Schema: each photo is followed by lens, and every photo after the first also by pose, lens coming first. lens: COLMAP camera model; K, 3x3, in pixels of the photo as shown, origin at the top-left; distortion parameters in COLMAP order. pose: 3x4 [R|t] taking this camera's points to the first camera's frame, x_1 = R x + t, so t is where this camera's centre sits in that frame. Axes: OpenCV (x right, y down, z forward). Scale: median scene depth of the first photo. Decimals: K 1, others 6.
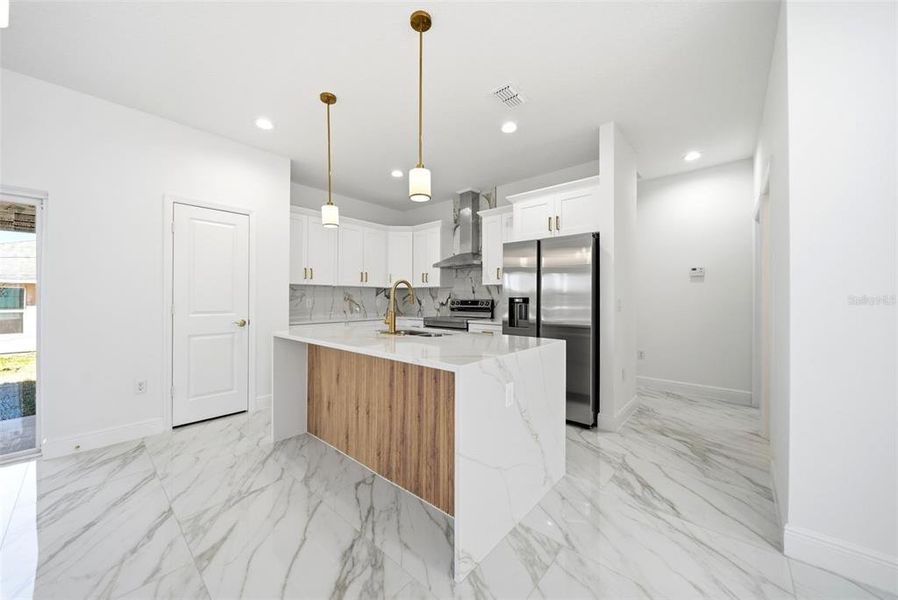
lens RADIAL K [[325.0, 0, 448.0], [0, 325.0, 300.2], [0, 0, 1]] dist [-0.003018, -0.001203]
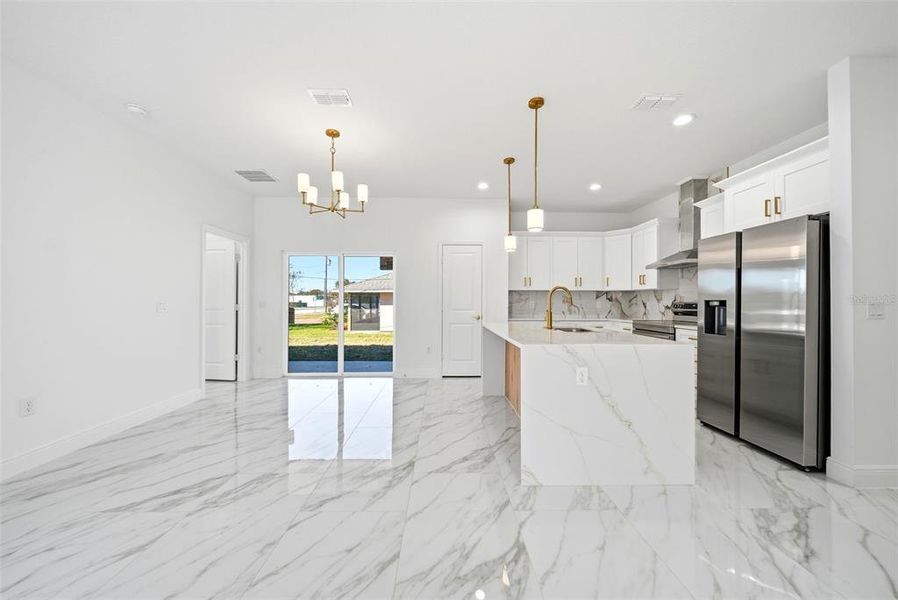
lens RADIAL K [[325.0, 0, 442.6], [0, 325.0, 297.9], [0, 0, 1]] dist [-0.003018, -0.001203]
pose [[0.667868, -0.006681, -0.744249, 0.391509], [-0.004858, 0.999899, -0.013335, 0.001584], [0.744263, 0.012521, 0.667769, -0.134337]]
